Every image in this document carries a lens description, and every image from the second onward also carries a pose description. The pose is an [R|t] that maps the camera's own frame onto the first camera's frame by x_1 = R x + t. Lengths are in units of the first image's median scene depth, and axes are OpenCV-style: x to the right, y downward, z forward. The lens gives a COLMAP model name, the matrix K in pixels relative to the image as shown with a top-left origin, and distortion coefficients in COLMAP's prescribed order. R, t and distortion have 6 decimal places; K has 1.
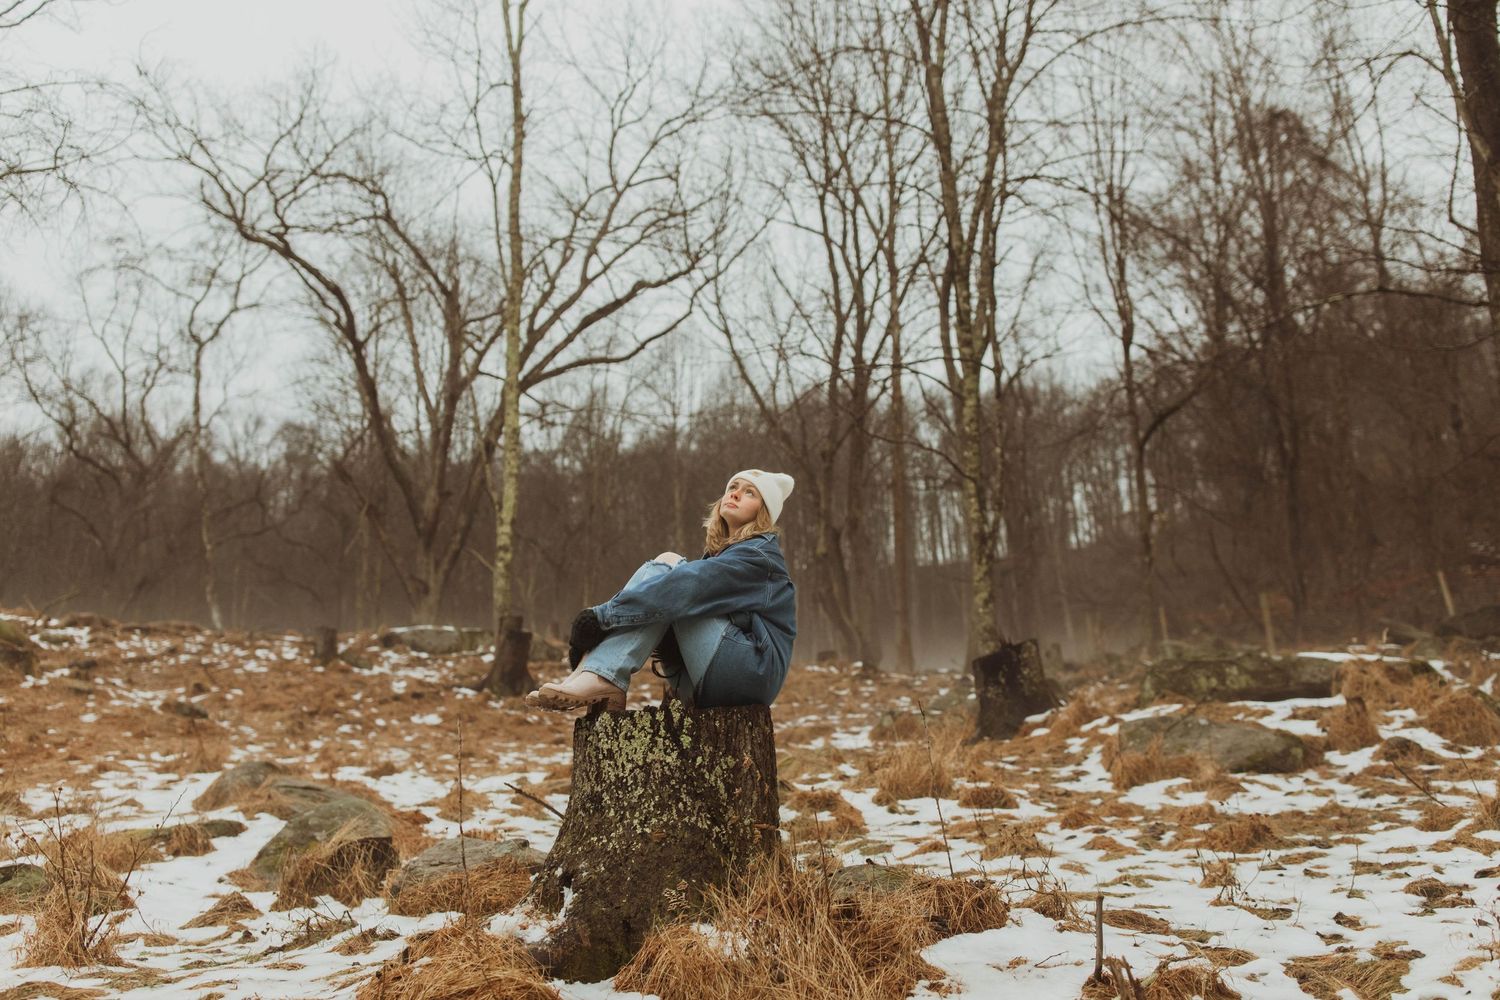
lens RADIAL K [[1415.9, 0, 750.0], [0, 1415.9, 500.0], [0, 0, 1]] dist [0.011040, -0.021684]
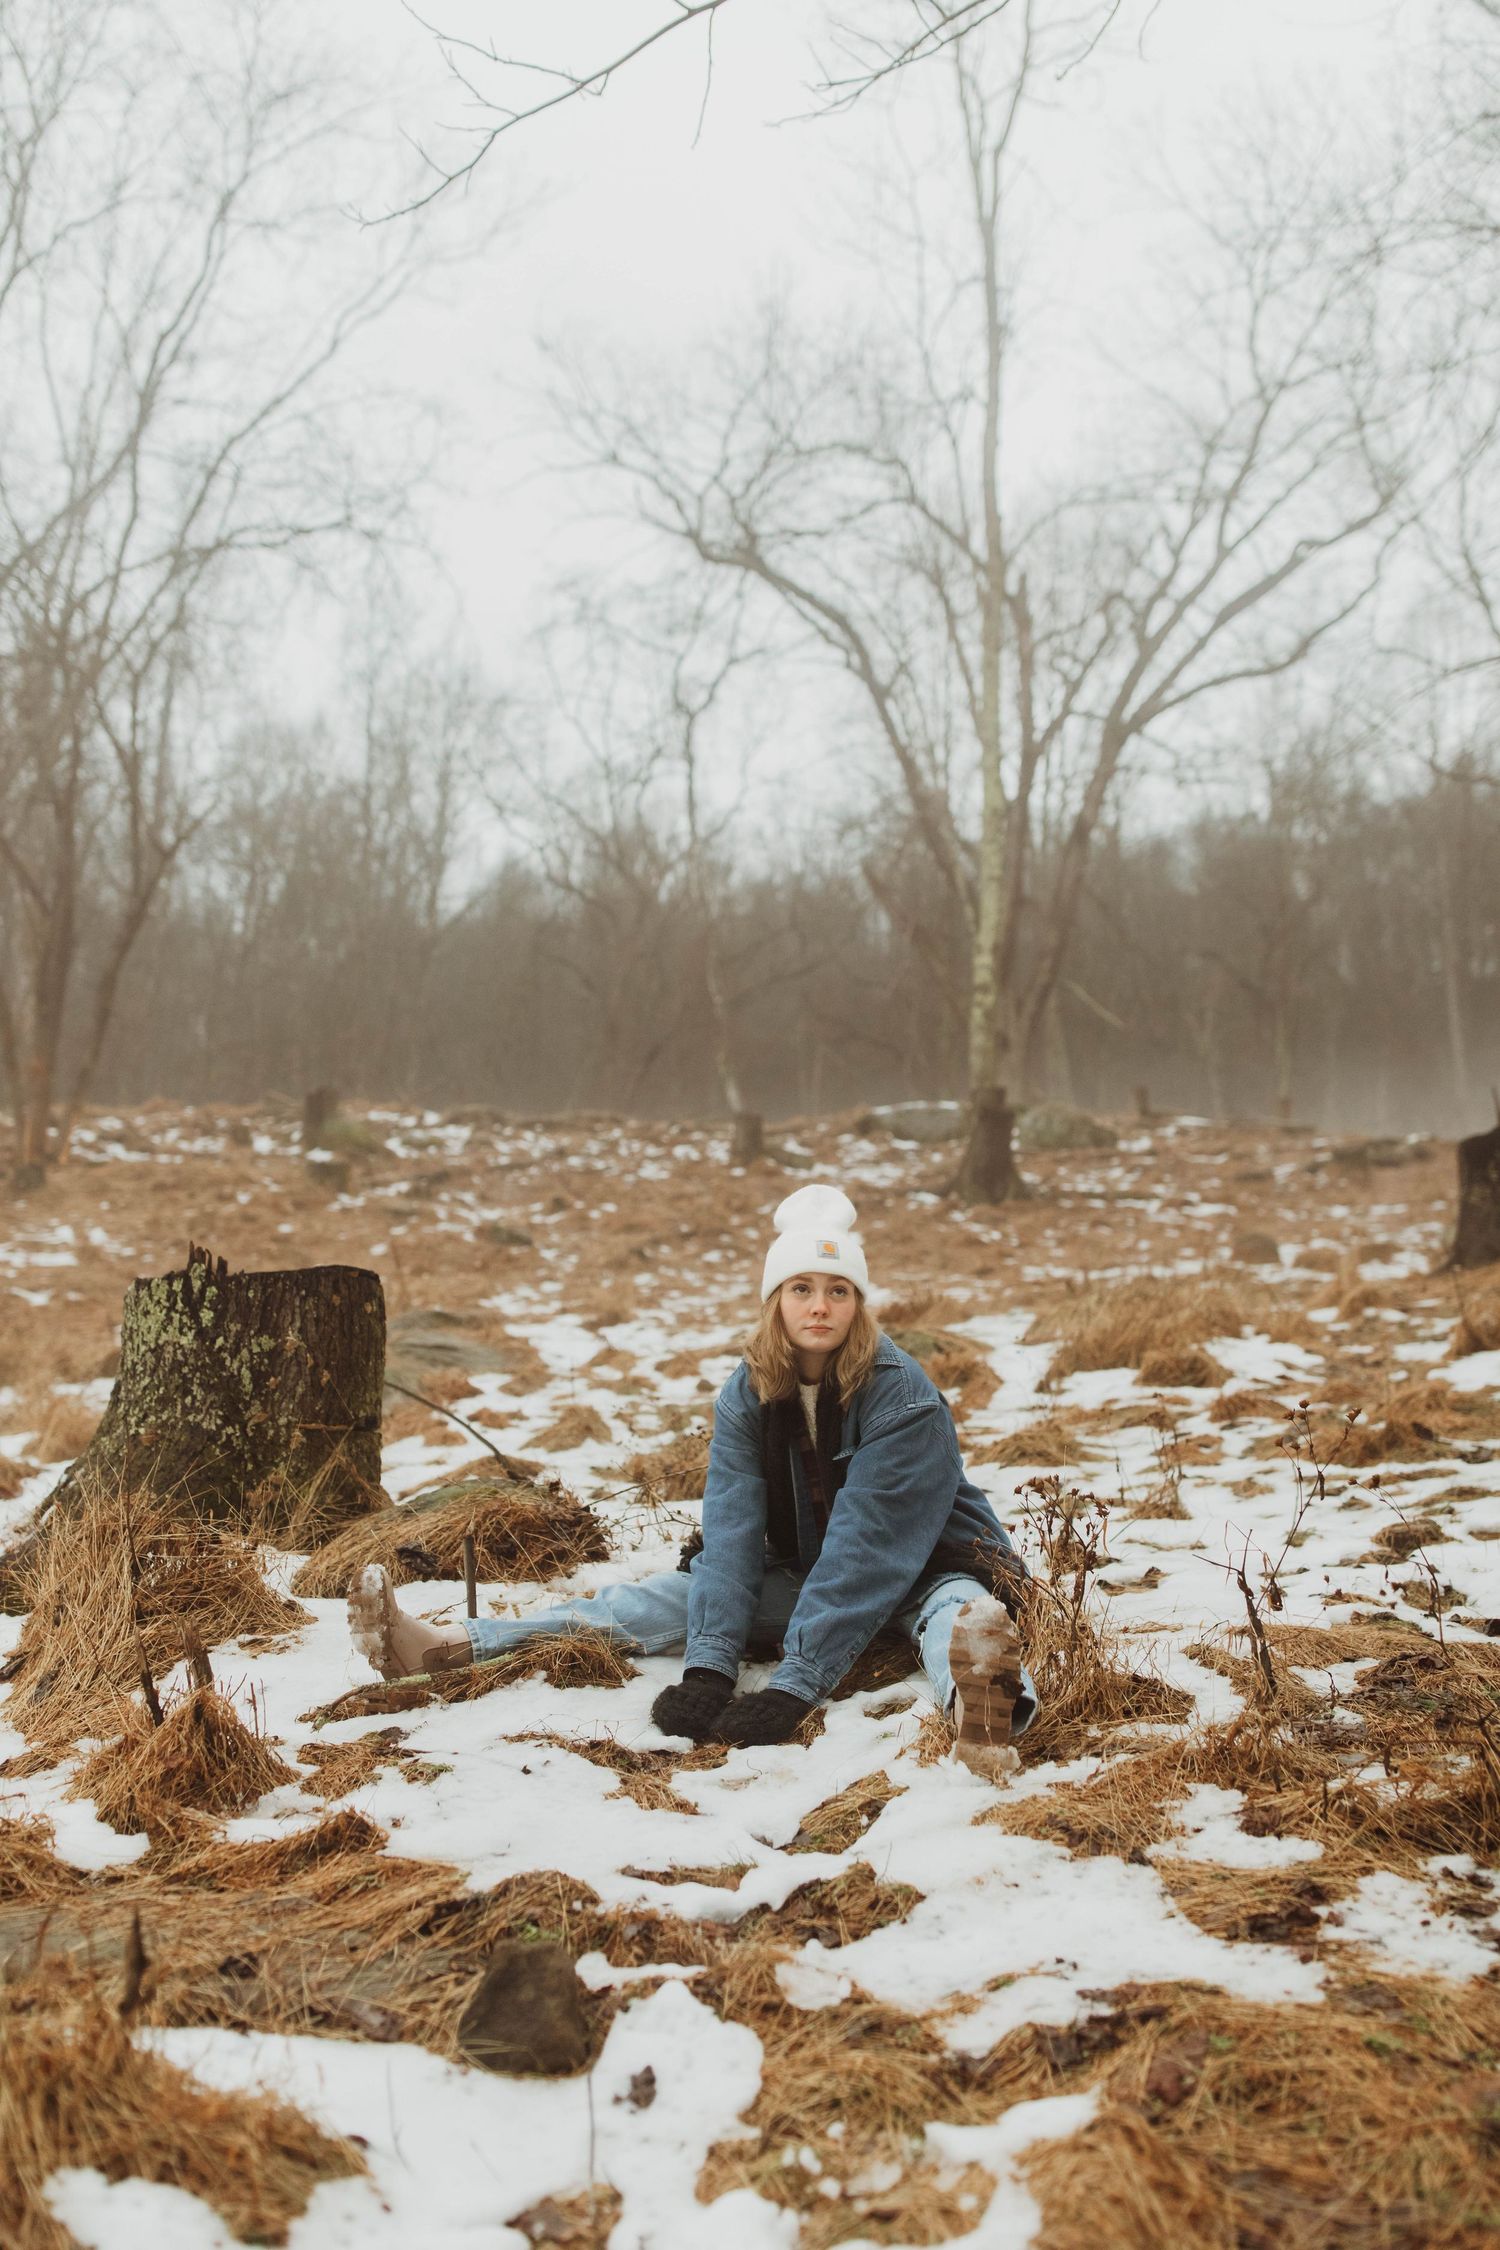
lens RADIAL K [[2123.9, 0, 750.0], [0, 2123.9, 1125.0], [0, 0, 1]] dist [0.011040, -0.021684]
pose [[0.925210, -0.037365, -0.377611, 0.105467], [0.077408, 0.992799, 0.091423, -0.002533], [0.371476, -0.113816, 0.921440, 0.009109]]
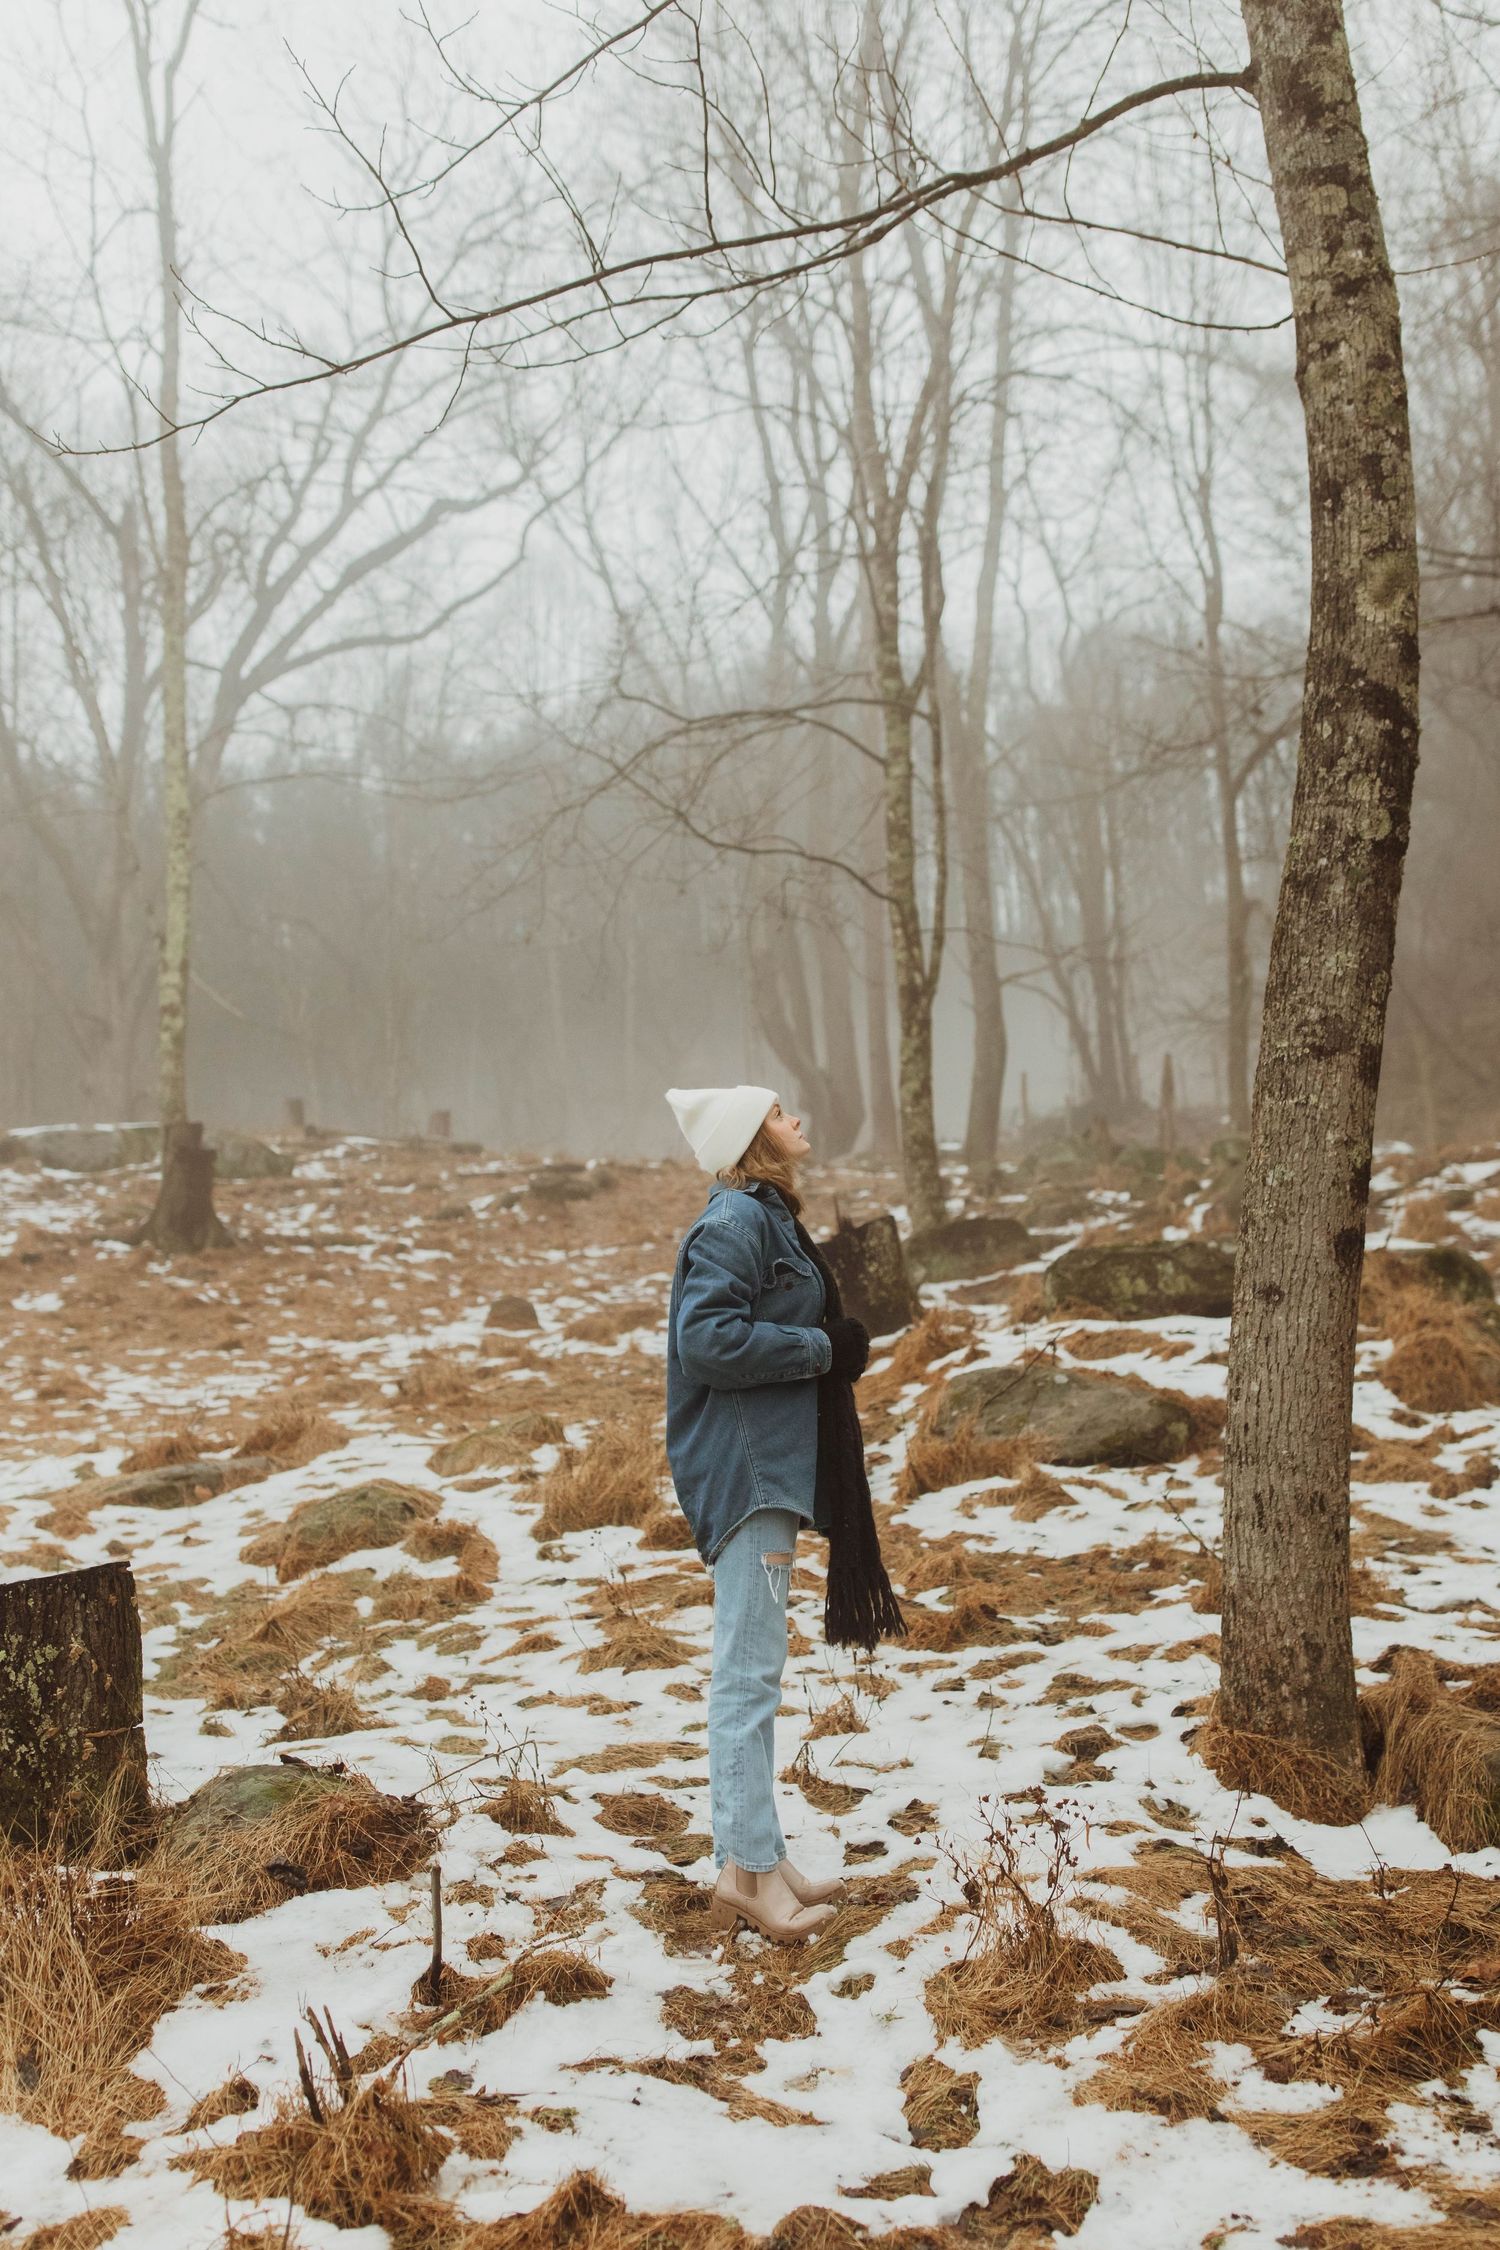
lens RADIAL K [[2354.7, 0, 750.0], [0, 2354.7, 1125.0], [0, 0, 1]] dist [0.015312, -0.020201]
pose [[0.999336, -0.027752, 0.023597, 0.052601], [0.024616, 0.991959, 0.124140, -0.037067], [-0.026852, -0.123477, 0.991984, -0.031666]]
